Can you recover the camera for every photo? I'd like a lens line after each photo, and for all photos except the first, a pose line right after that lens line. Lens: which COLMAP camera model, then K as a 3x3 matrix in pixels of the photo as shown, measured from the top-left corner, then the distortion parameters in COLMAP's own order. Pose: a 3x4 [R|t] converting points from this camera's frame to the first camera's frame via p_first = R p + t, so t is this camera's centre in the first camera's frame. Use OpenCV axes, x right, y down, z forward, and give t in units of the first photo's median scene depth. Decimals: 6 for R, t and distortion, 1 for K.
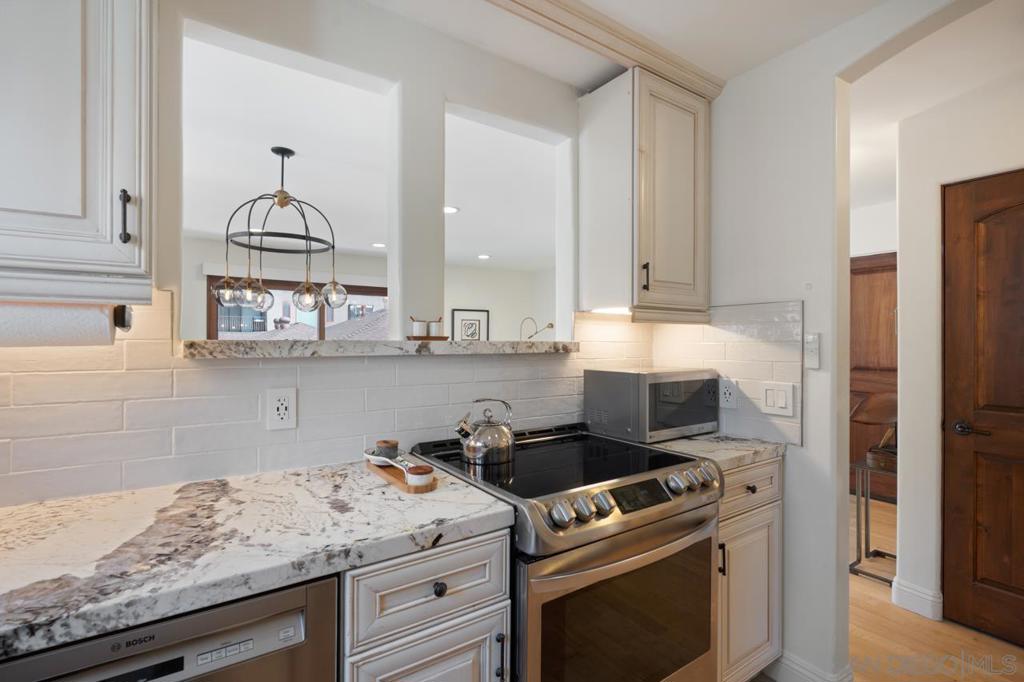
lens RADIAL K [[481.7, 0, 513.5], [0, 481.7, 337.2], [0, 0, 1]] dist [0.031775, 0.000374]
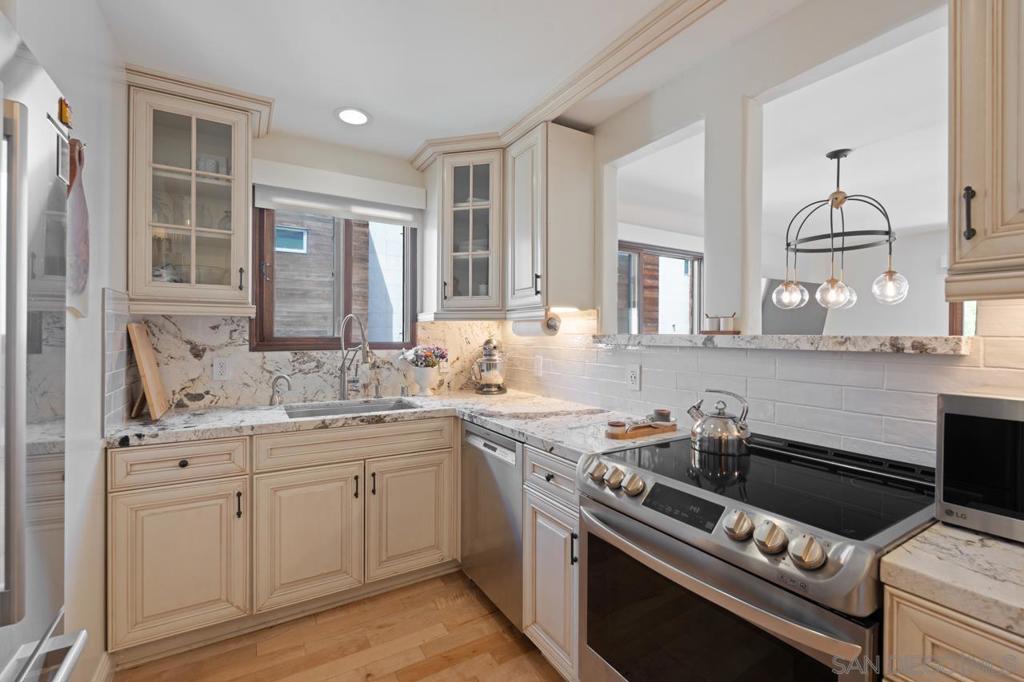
lens RADIAL K [[444.7, 0, 512.0], [0, 444.7, 341.0], [0, 0, 1]] dist [0.017206, -0.000236]
pose [[-0.049856, 0.012766, -0.998675, 0.871497], [0.001593, 0.999918, 0.012702, 0.008058], [0.998755, -0.000958, -0.049872, 0.576758]]
